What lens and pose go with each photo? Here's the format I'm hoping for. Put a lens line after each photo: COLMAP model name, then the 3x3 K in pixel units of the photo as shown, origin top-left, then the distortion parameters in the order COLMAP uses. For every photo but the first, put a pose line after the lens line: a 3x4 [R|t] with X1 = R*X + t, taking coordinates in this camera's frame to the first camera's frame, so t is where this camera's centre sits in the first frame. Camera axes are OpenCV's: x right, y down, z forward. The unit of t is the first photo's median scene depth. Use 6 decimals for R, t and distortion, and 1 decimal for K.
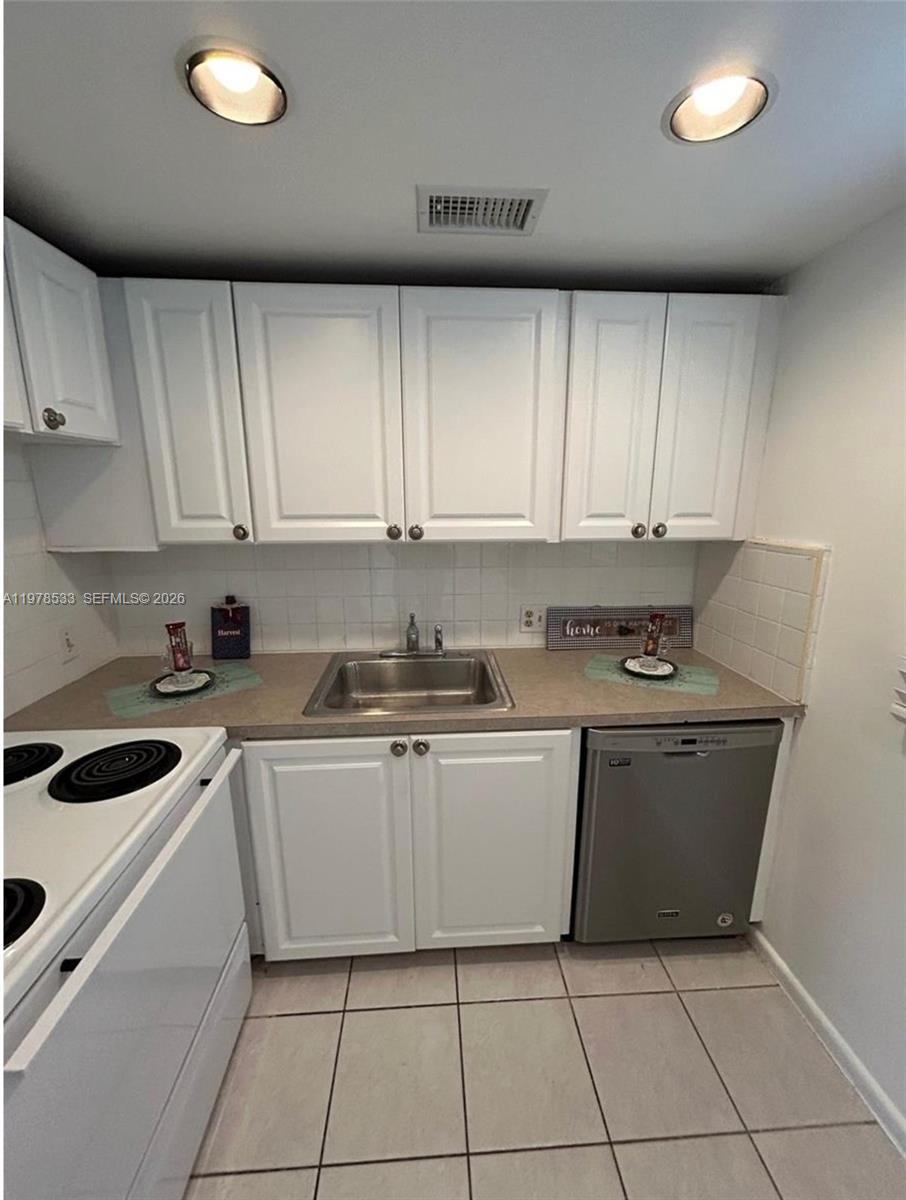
lens RADIAL K [[485.5, 0, 453.3], [0, 485.5, 602.5], [0, 0, 1]] dist [0.001591, -0.000313]
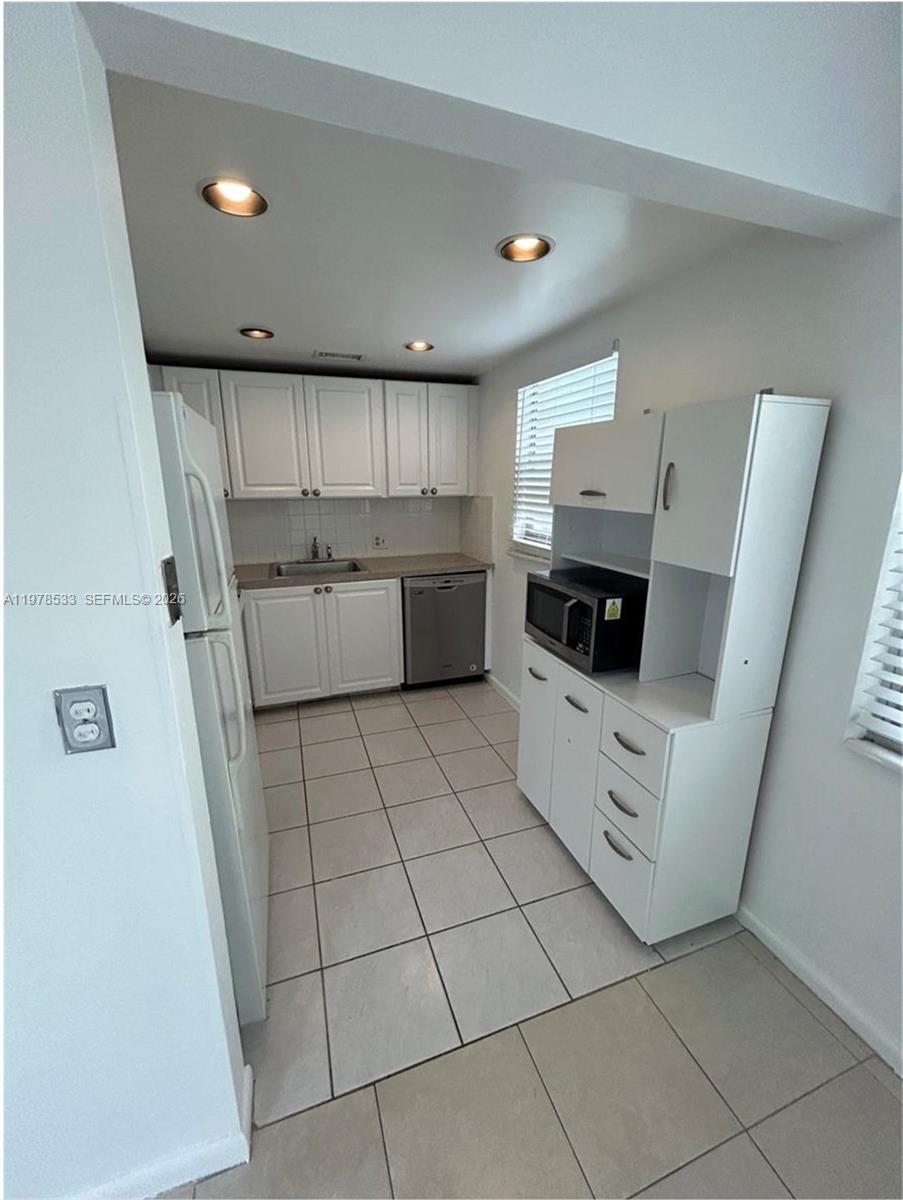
lens RADIAL K [[485.5, 0, 456.9], [0, 485.5, 601.6], [0, 0, 1]] dist [0.001591, -0.000313]
pose [[0.960259, -0.068707, 0.270520, -0.094099], [0.061840, 0.997512, 0.033835, 0.282291], [-0.272172, -0.015761, 0.962120, -1.139029]]
